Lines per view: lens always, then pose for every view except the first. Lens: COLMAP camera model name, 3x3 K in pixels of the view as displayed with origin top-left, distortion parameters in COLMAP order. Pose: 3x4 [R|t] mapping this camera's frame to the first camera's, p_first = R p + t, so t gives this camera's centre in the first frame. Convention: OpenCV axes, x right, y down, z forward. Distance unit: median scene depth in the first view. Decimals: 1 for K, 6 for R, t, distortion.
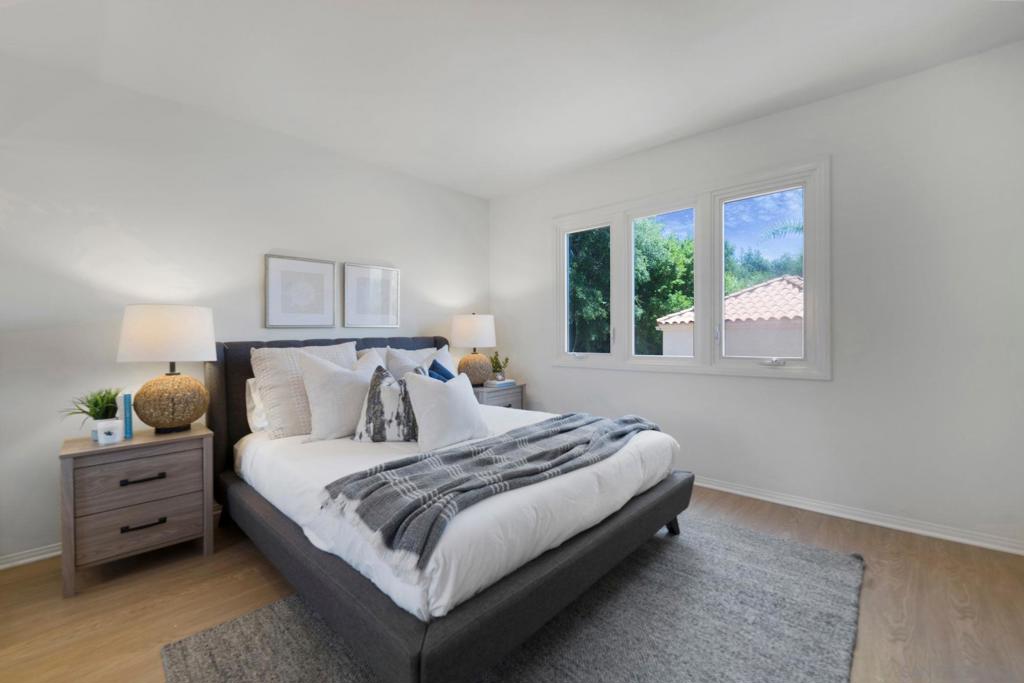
lens RADIAL K [[417.6, 0, 512.0], [0, 417.6, 341.5], [0, 0, 1]] dist [-0.020408, -0.000207]
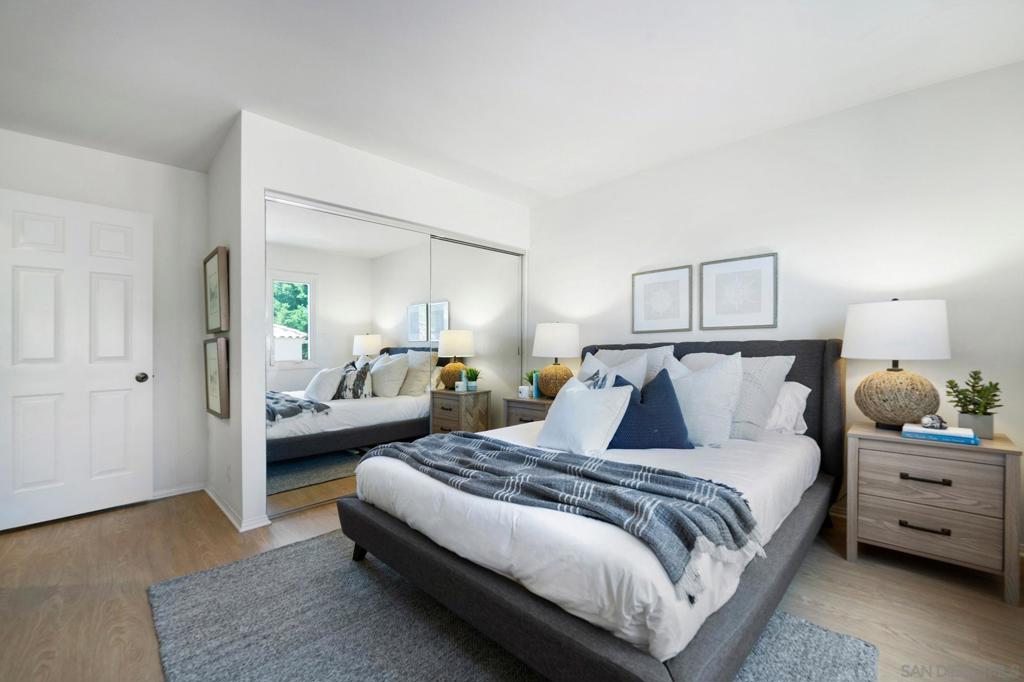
lens RADIAL K [[420.3, 0, 512.0], [0, 420.3, 341.0], [0, 0, 1]] dist [-0.011398, -0.000037]
pose [[-0.016316, 0.013364, -0.999778, 0.640492], [0.007930, 0.999881, 0.013236, -0.028545], [0.999835, -0.007713, -0.016420, 0.643178]]
